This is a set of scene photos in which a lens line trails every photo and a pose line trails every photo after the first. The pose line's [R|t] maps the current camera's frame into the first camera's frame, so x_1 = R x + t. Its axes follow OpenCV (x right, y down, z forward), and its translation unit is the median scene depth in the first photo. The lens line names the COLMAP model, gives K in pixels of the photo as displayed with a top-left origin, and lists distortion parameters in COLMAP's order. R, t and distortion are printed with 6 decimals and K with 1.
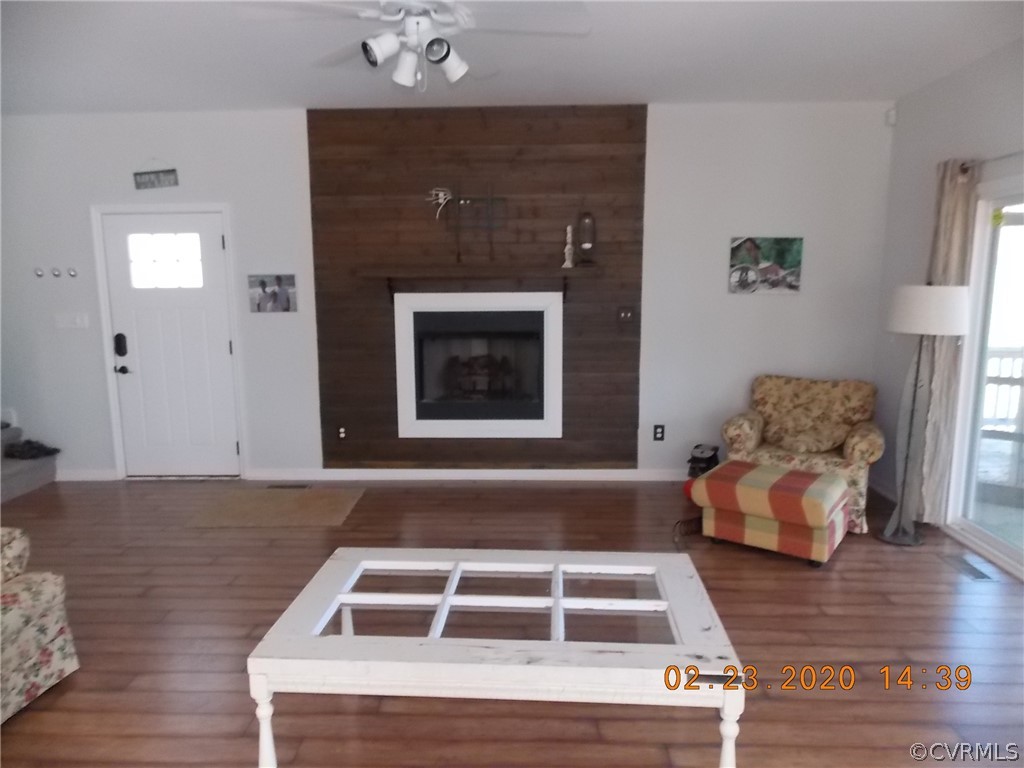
lens RADIAL K [[679.3, 0, 515.3], [0, 679.3, 383.8], [0, 0, 1]] dist [0.007227, -0.002749]
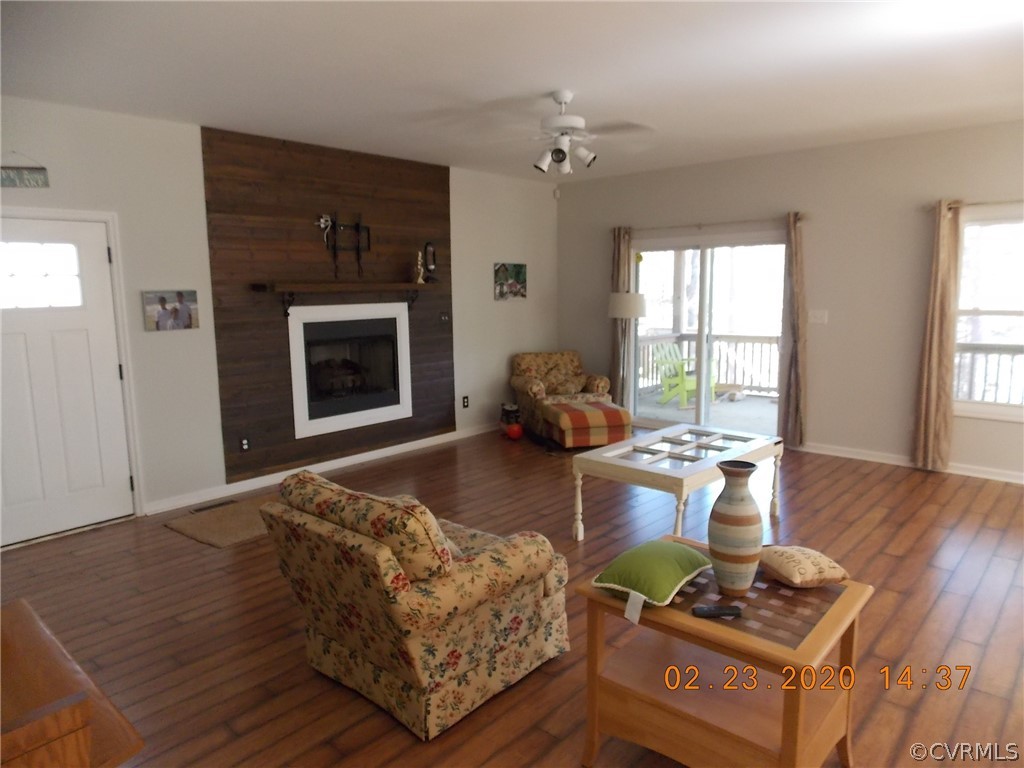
lens RADIAL K [[679.3, 0, 510.3], [0, 679.3, 384.7], [0, 0, 1]] dist [0.007227, -0.002749]
pose [[0.642461, -0.113412, 0.757880, -0.792844], [0.130403, 0.990743, 0.037714, -0.003540], [-0.755142, 0.074600, 0.651303, 0.027324]]
